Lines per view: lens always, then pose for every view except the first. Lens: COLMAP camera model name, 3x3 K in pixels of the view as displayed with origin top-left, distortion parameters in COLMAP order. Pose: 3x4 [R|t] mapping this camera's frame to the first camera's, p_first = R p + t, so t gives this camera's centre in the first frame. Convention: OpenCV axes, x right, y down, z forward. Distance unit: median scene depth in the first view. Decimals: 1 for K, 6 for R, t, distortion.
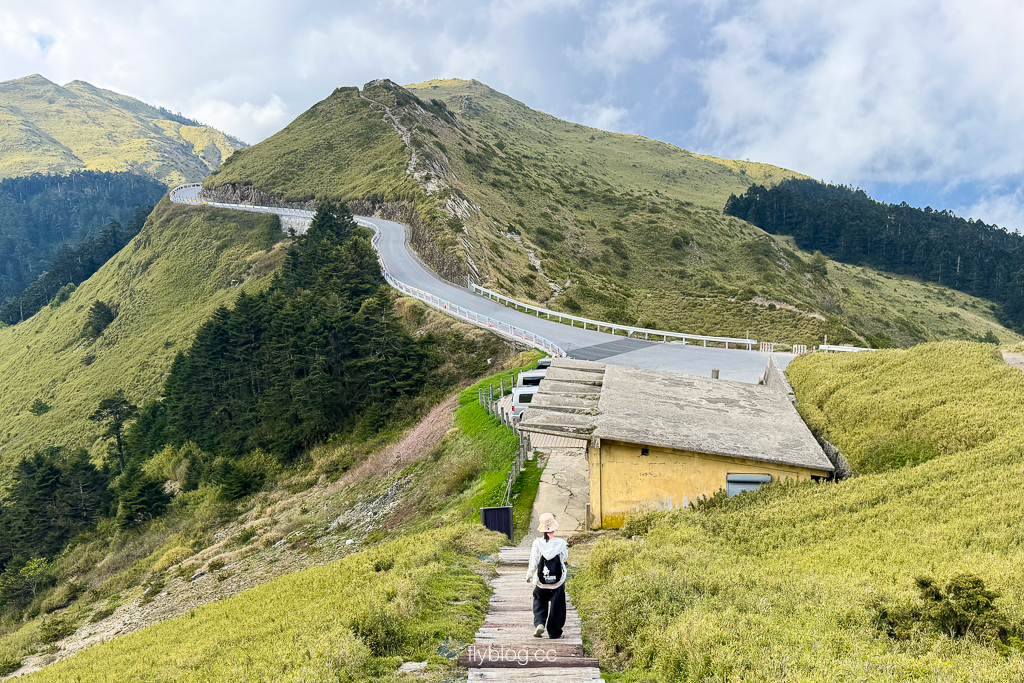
lens RADIAL K [[910.4, 0, 517.9], [0, 910.4, 362.9], [0, 0, 1]] dist [0.112803, -0.194050]
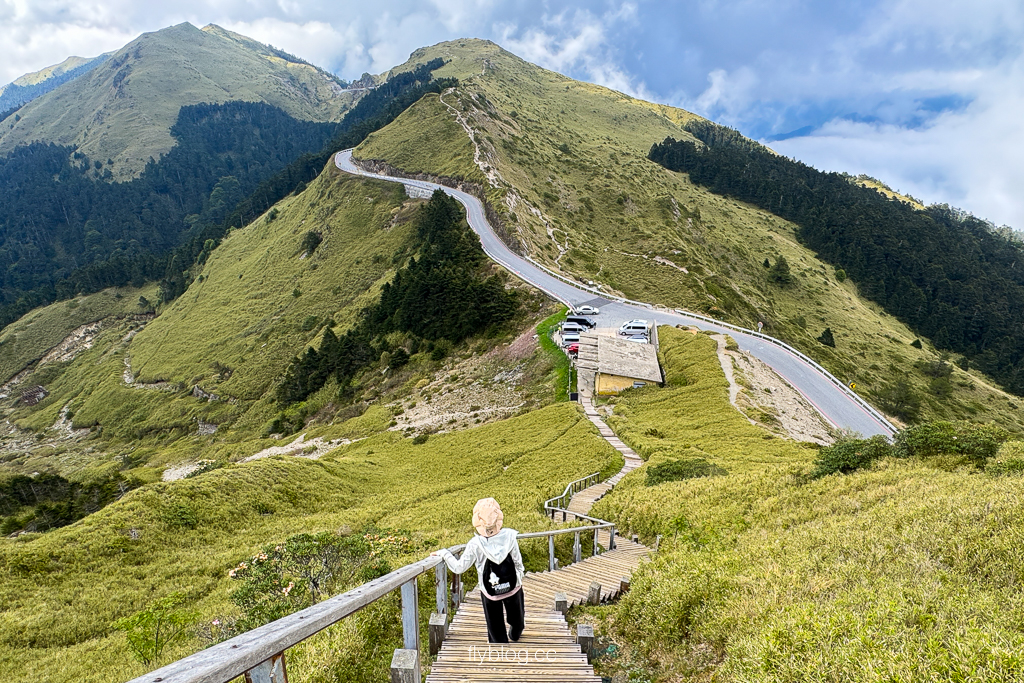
lens RADIAL K [[590.7, 0, 511.9], [0, 590.7, 386.8], [0, 0, 1]] dist [-0.002535, -0.000177]
pose [[0.999619, 0.021552, 0.017237, -0.058714], [-0.025373, 0.963391, 0.266898, -0.093887], [-0.010854, -0.267233, 0.963571, -0.248744]]
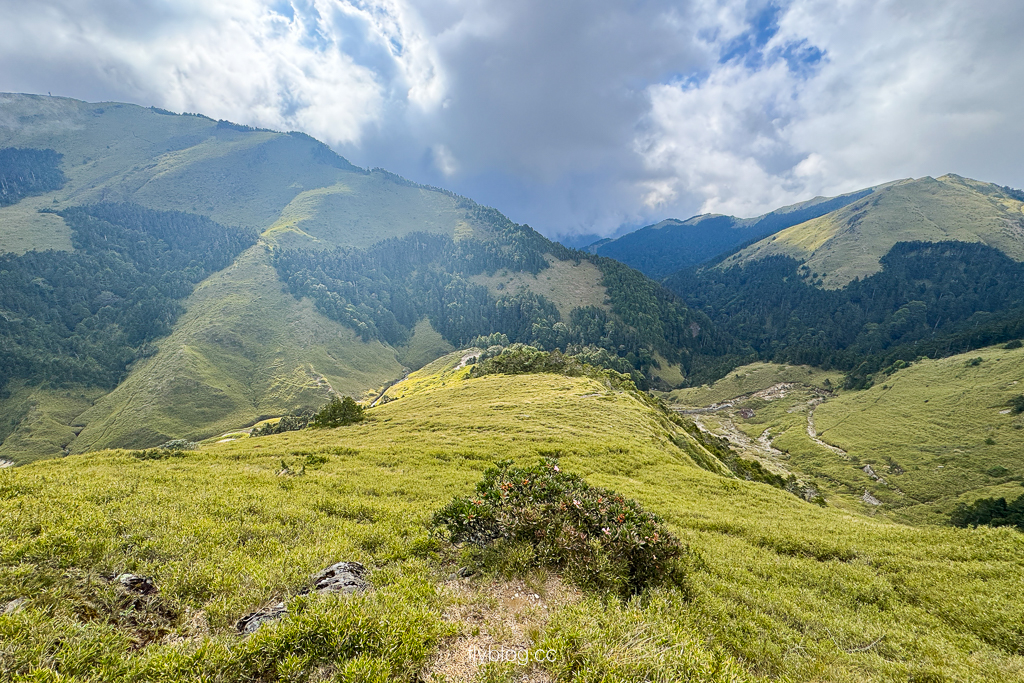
lens RADIAL K [[428.3, 0, 512.0], [0, 428.3, 341.5], [0, 0, 1]] dist [-0.000907, -0.000168]
pose [[0.417019, 0.307900, -0.855156, -0.123442], [-0.193043, 0.949410, 0.247698, -0.212968], [0.888161, 0.061787, 0.455360, -0.609775]]
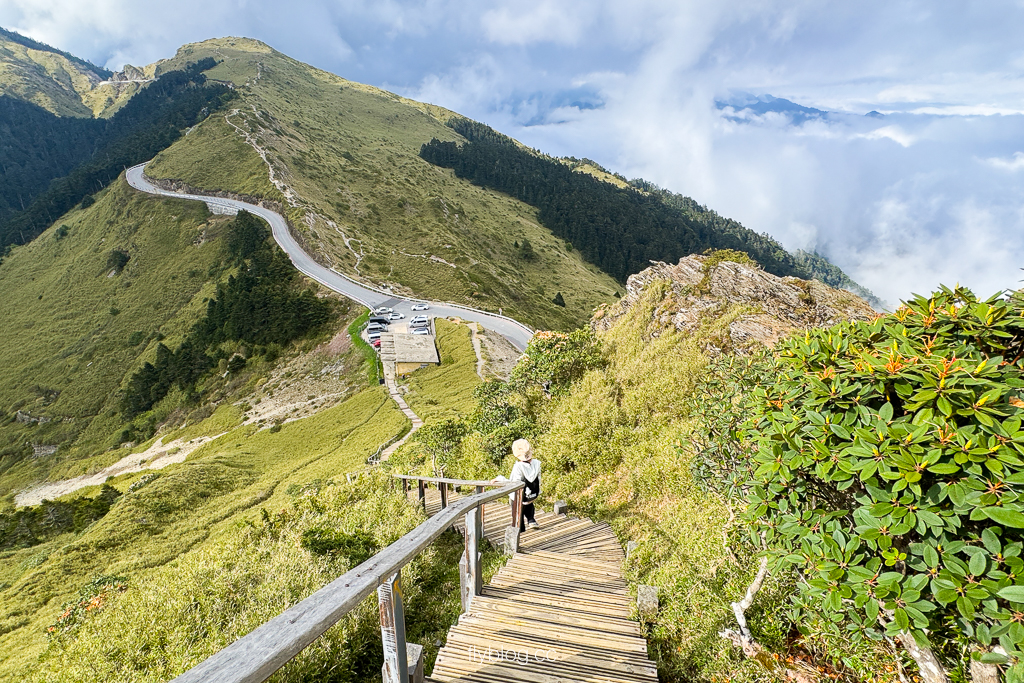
lens RADIAL K [[514.2, 0, 507.7], [0, 514.2, 360.7], [0, 0, 1]] dist [0.000139, -0.000130]
pose [[0.932576, -0.126646, 0.338029, -0.064957], [0.019044, 0.952391, 0.304282, -0.164638], [-0.360472, -0.277329, 0.890589, -0.382675]]
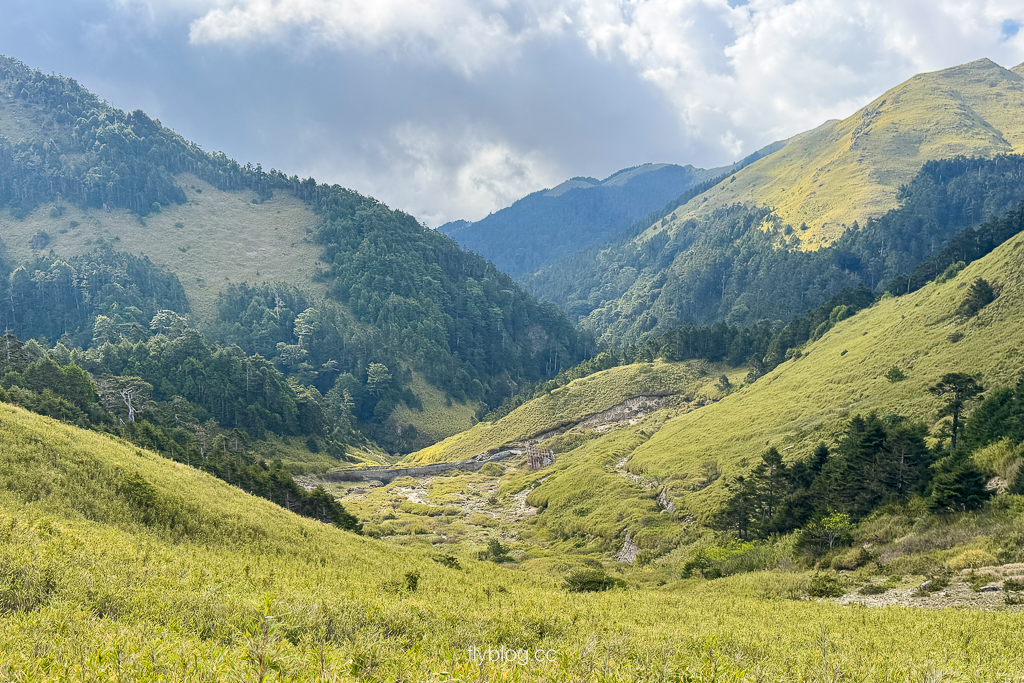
lens RADIAL K [[910.4, 0, 517.9], [0, 910.4, 362.9], [0, 0, 1]] dist [0.112803, -0.194050]
pose [[0.611213, 0.188663, -0.768651, -0.001805], [-0.179048, 0.978957, 0.097907, 0.009058], [0.770948, 0.077784, 0.632131, 0.046034]]
